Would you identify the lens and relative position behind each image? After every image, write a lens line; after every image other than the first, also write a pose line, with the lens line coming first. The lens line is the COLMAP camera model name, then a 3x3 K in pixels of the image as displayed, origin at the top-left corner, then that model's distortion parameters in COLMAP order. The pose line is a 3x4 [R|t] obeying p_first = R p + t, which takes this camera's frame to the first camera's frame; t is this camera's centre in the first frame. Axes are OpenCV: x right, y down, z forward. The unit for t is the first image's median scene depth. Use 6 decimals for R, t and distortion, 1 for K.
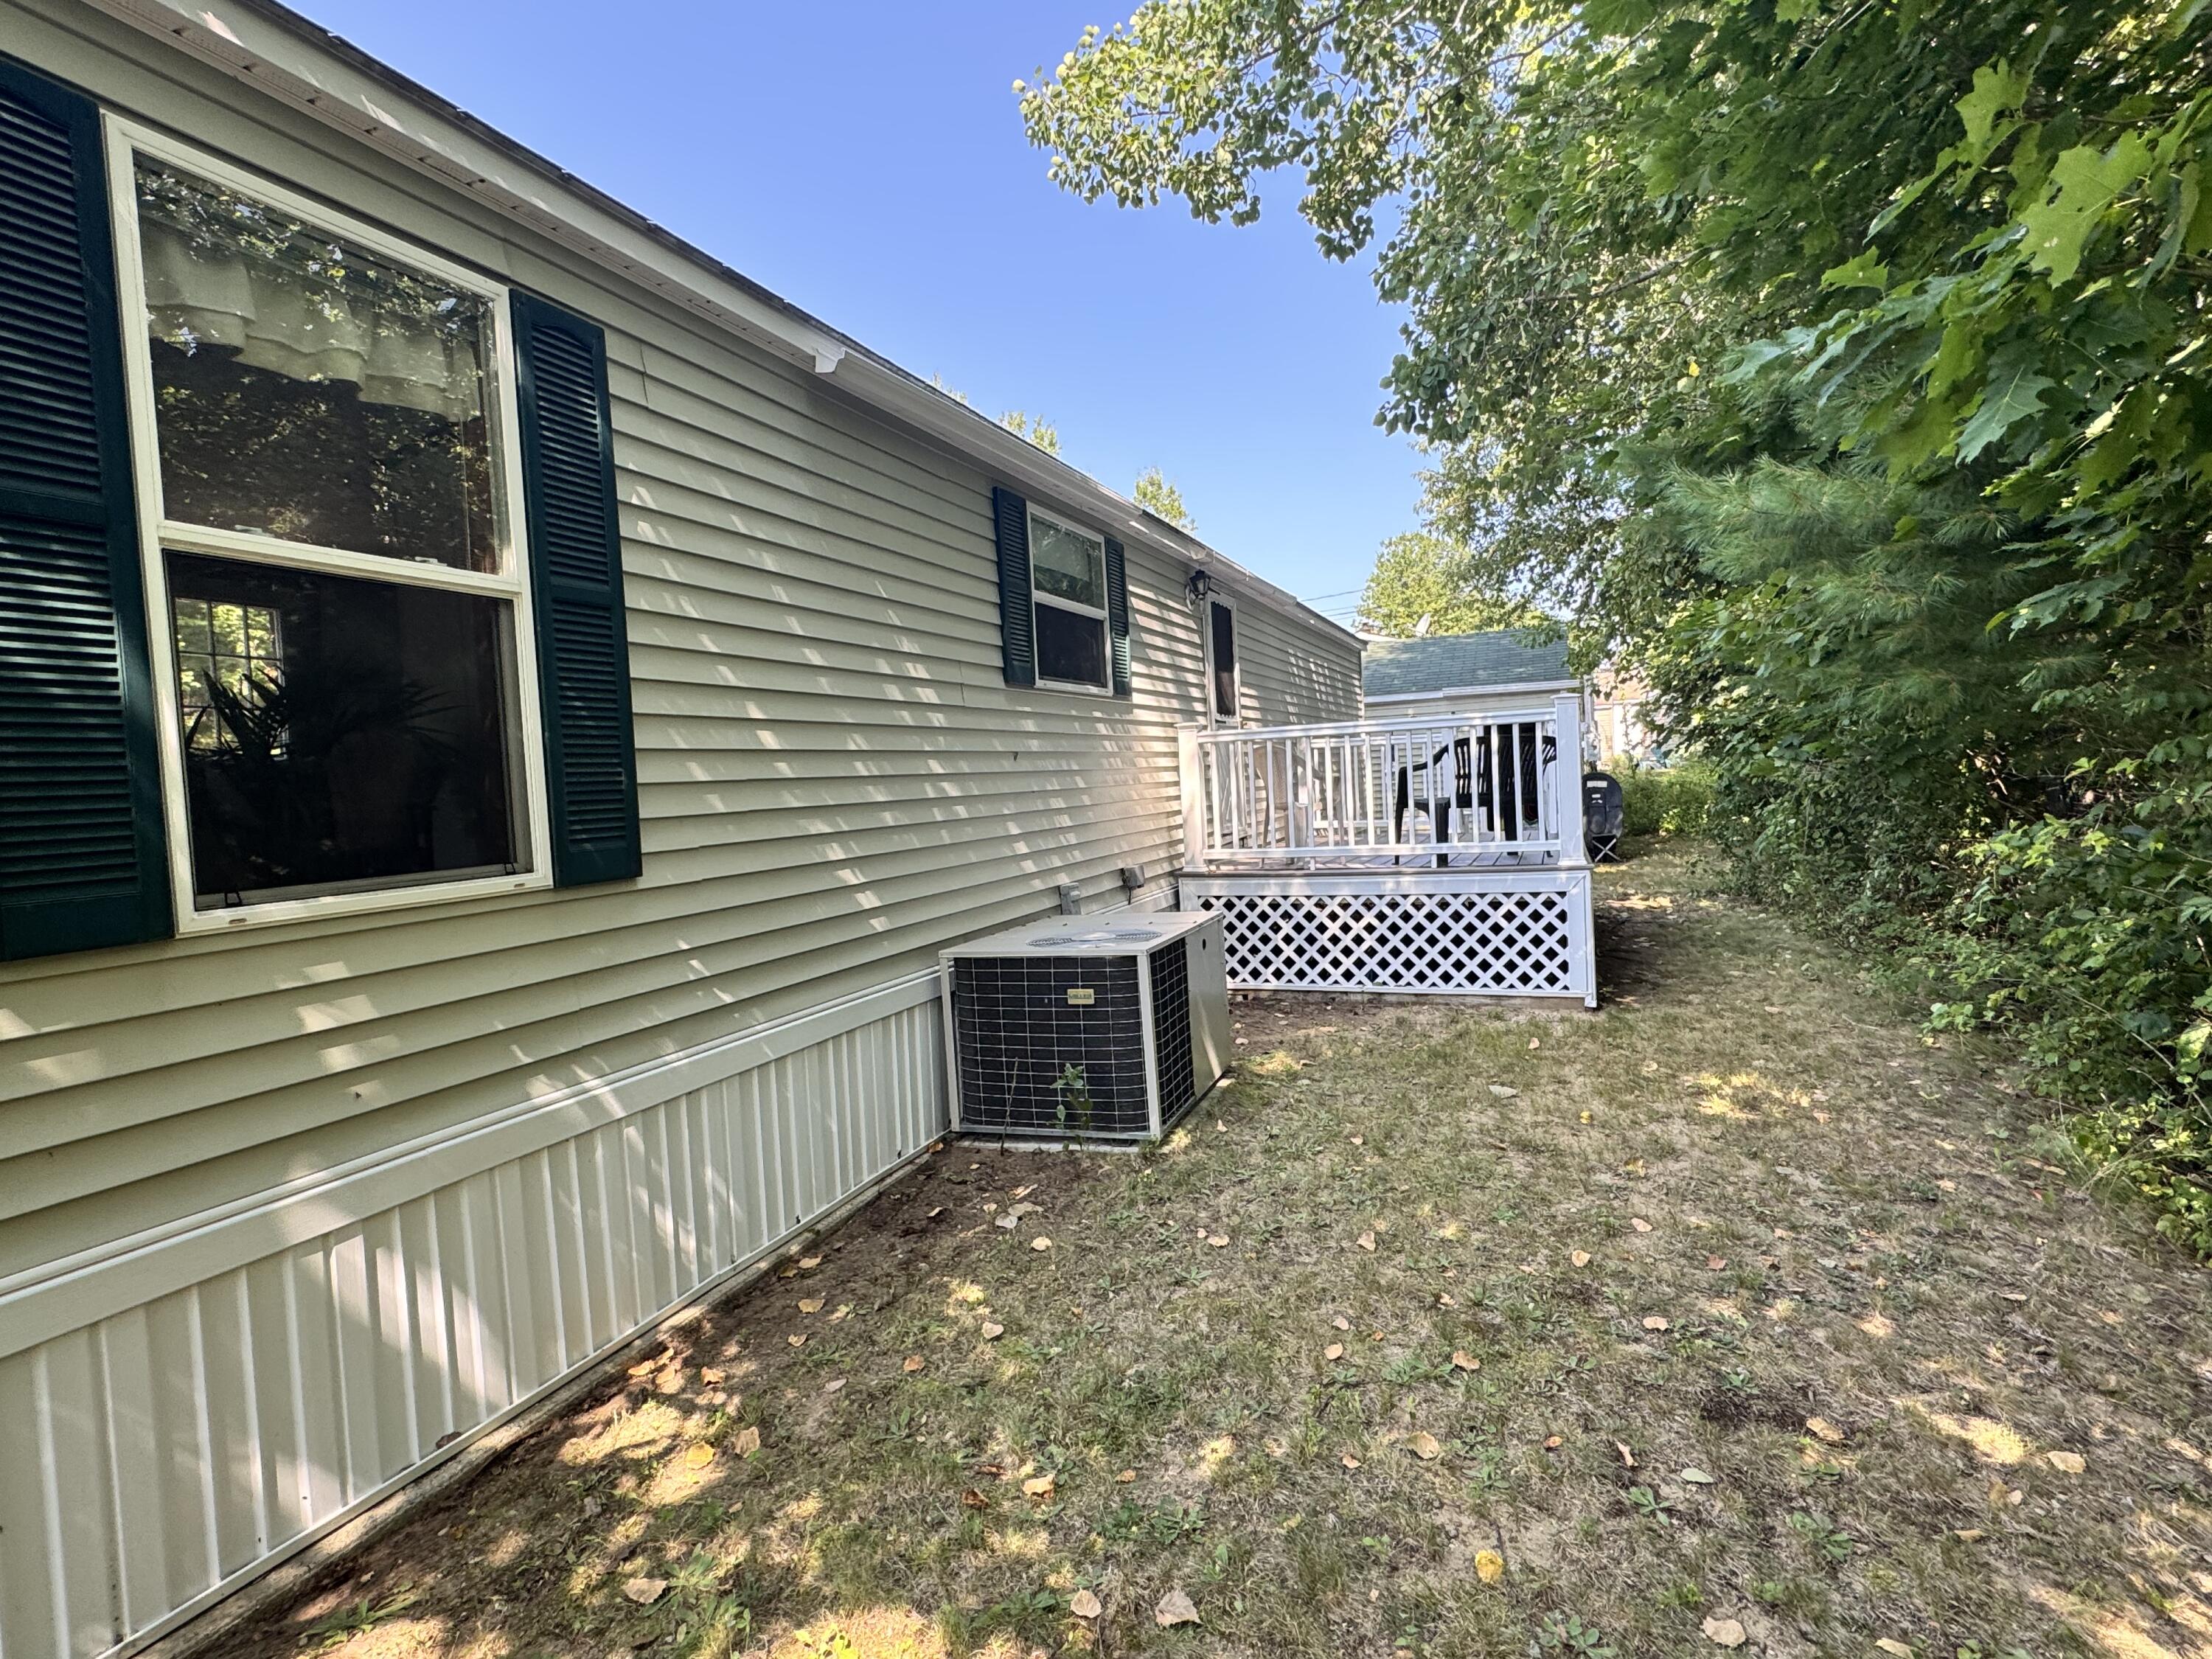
lens RADIAL K [[1136.8, 0, 1106.0], [0, 1136.8, 829.5], [0, 0, 1]] dist [-0.001049, -0.000348]
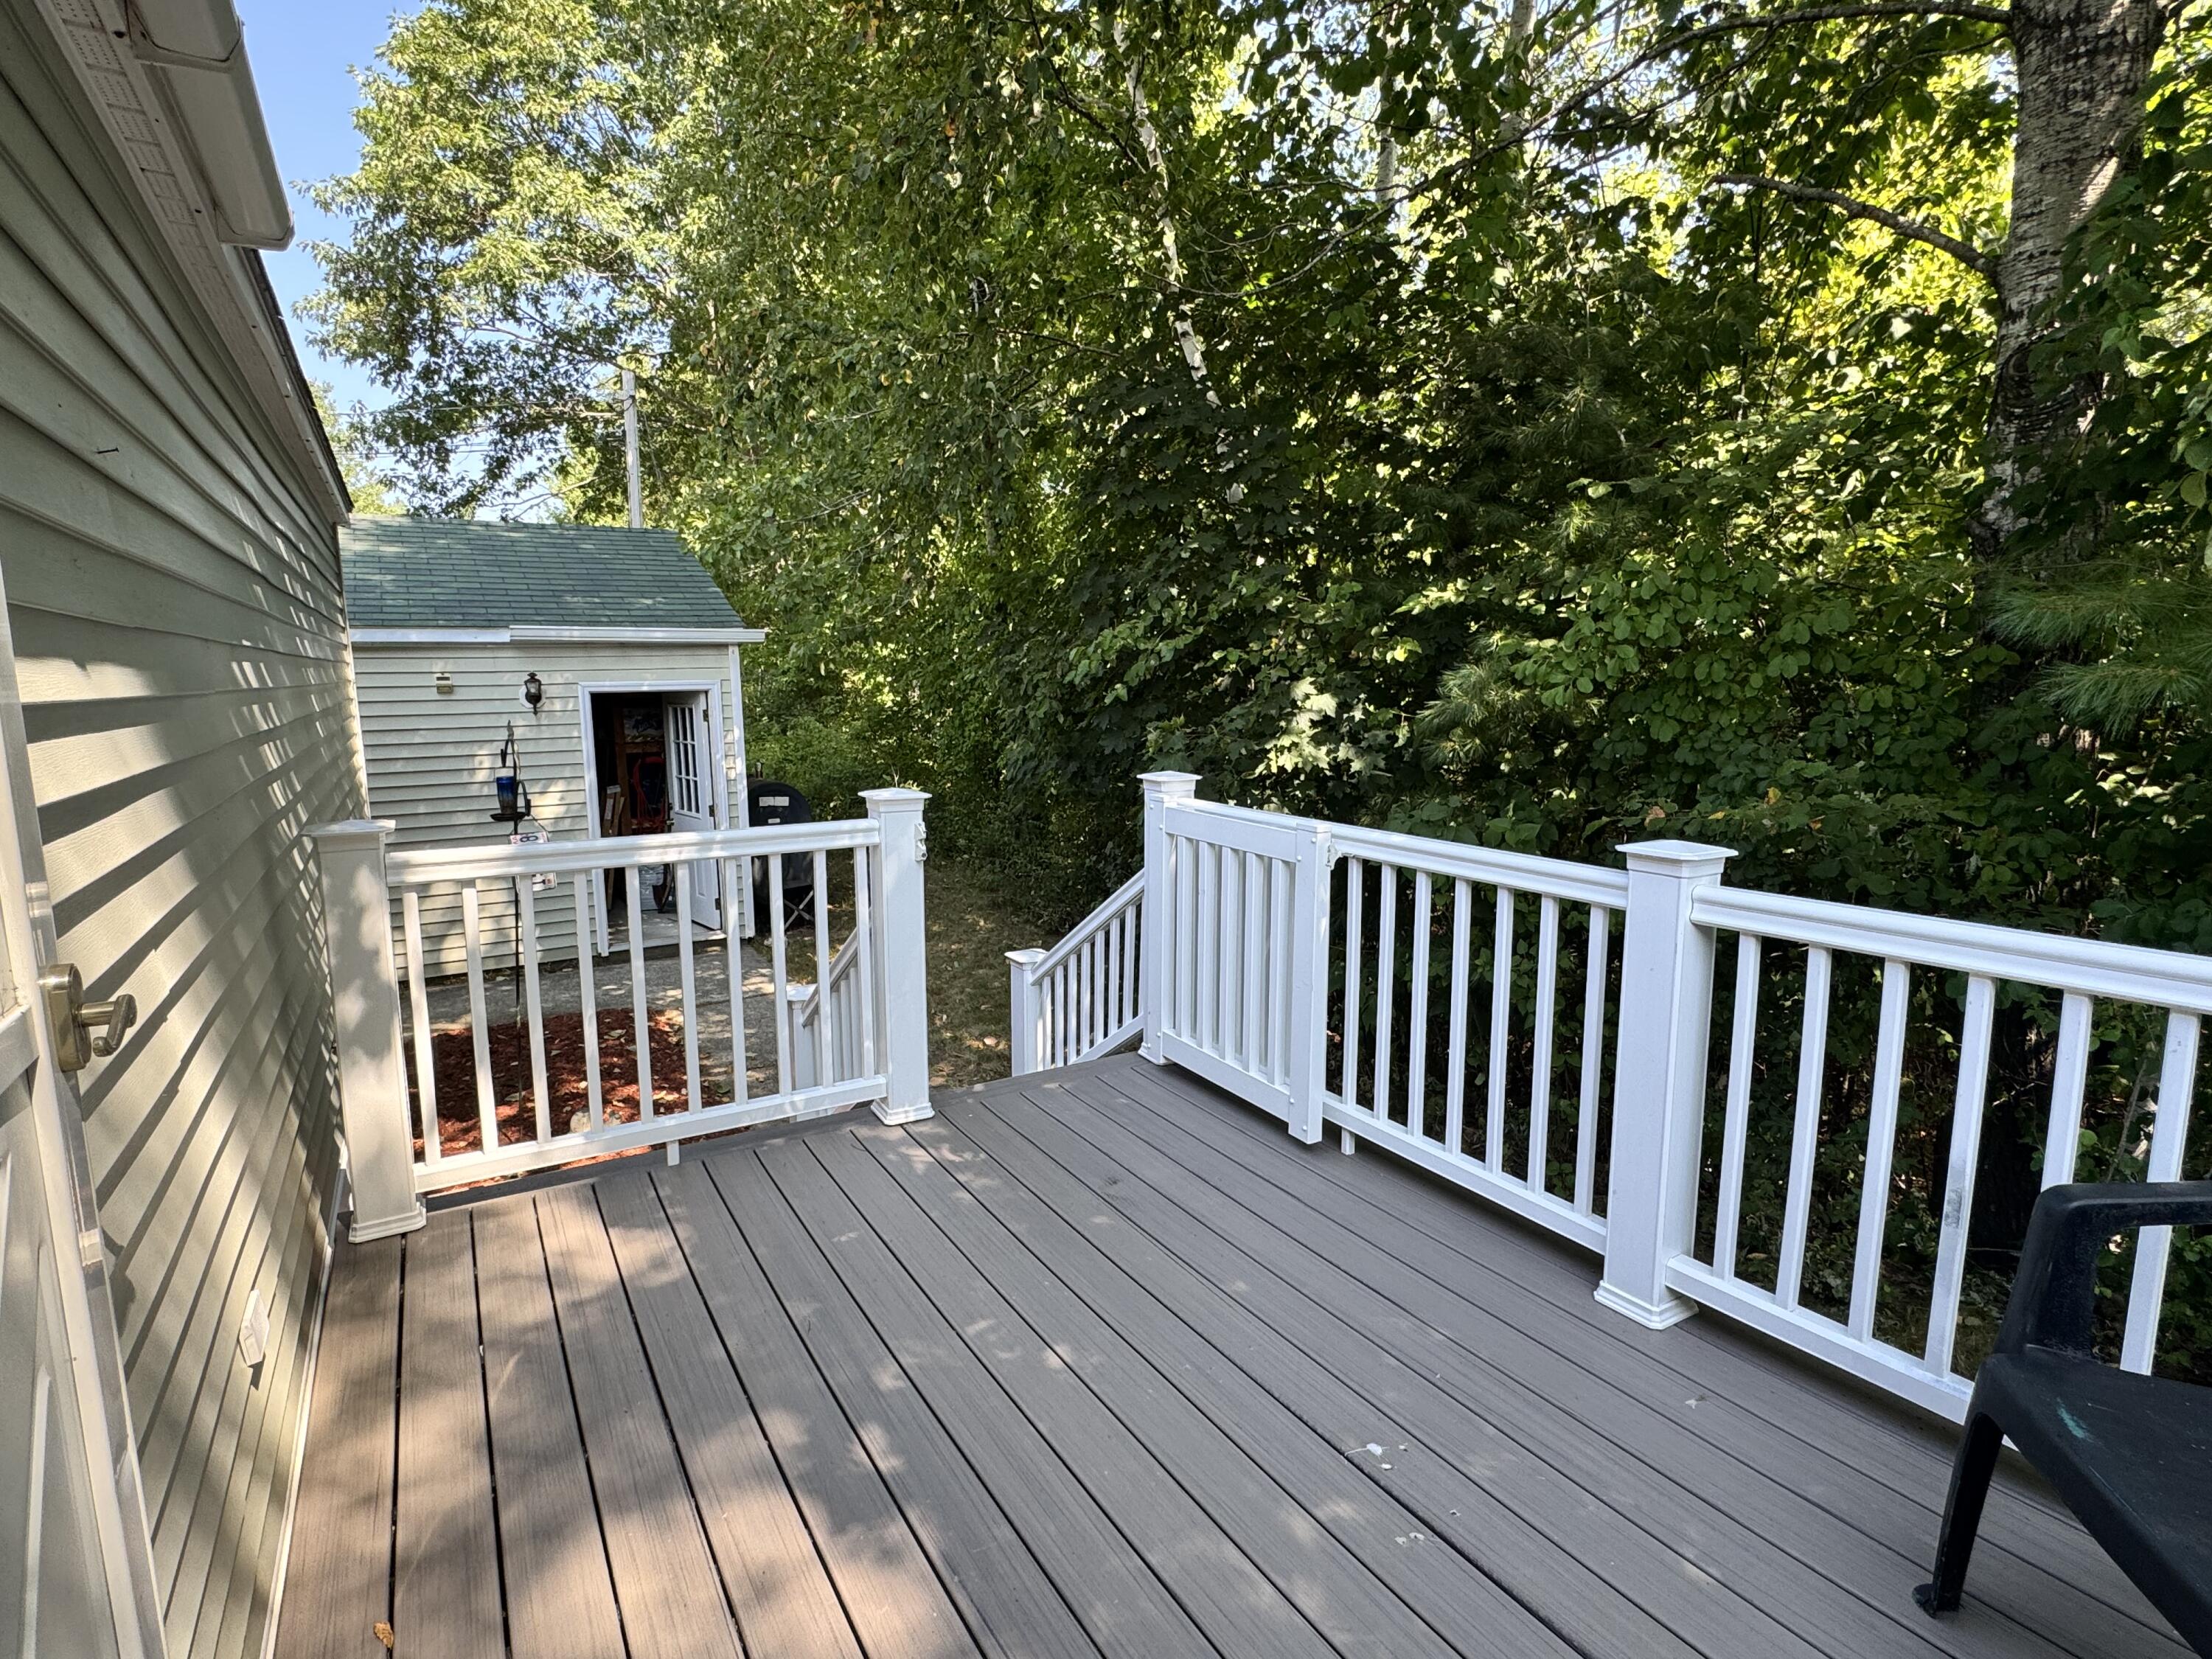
lens RADIAL K [[1136.8, 0, 1106.0], [0, 1136.8, 829.5], [0, 0, 1]] dist [-0.001049, -0.000348]
pose [[0.598918, -0.063537, 0.798286, 0.025042], [0.012518, 0.997469, 0.069999, -0.038528], [-0.800712, -0.031930, 0.598198, 0.283323]]
